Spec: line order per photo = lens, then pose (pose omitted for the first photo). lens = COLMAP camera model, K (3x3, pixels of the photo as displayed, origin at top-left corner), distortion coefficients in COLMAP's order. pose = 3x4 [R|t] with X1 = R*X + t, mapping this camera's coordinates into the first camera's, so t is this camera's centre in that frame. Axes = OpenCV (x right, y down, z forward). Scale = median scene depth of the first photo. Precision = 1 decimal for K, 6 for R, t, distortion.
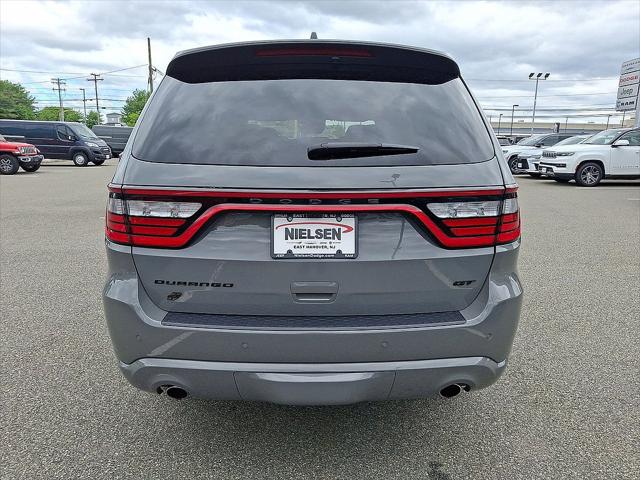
lens RADIAL K [[486.2, 0, 318.7], [0, 486.2, 243.3], [0, 0, 1]] dist [0.001764, 0.002366]
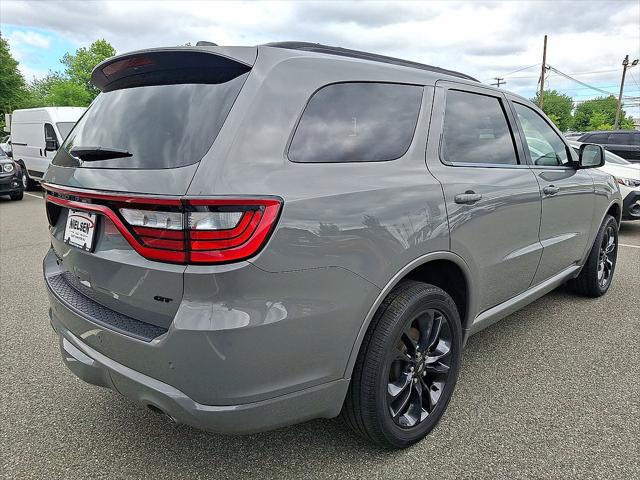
lens RADIAL K [[486.2, 0, 316.5], [0, 486.2, 238.7], [0, 0, 1]] dist [0.001764, 0.002366]
pose [[0.719333, 0.129338, -0.682518, 1.071083], [-0.137758, 0.989561, 0.042334, -0.104970], [0.680869, 0.063570, 0.729642, 0.499787]]
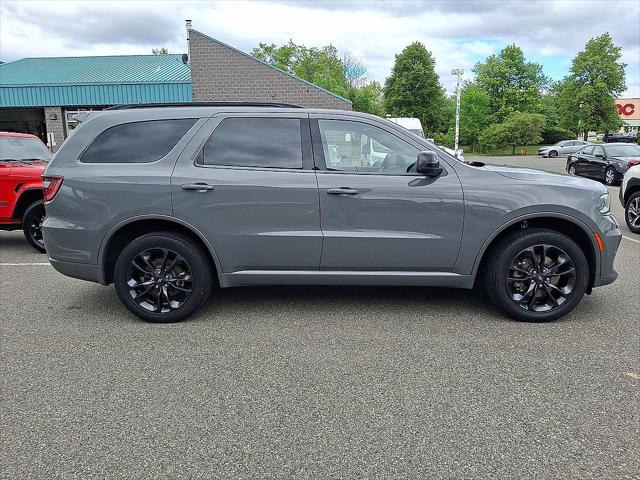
lens RADIAL K [[506.4, 0, 335.0], [0, 506.4, 252.8], [0, 0, 1]] dist [0.016535, 0.001685]
pose [[0.022305, 0.199233, -0.979698, 2.586389], [-0.200541, 0.960916, 0.190848, -0.453494], [0.979431, 0.192213, 0.061388, 2.102390]]
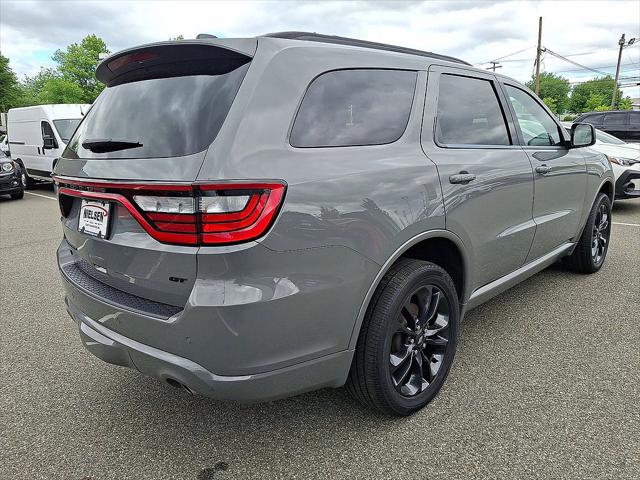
lens RADIAL K [[486.2, 0, 315.0], [0, 486.2, 244.0], [0, 0, 1]] dist [0.001764, 0.002366]
pose [[0.722611, 0.127225, -0.679446, 1.107584], [-0.107458, 0.991643, 0.071399, -0.085265], [0.682851, 0.021418, 0.730243, 0.452905]]
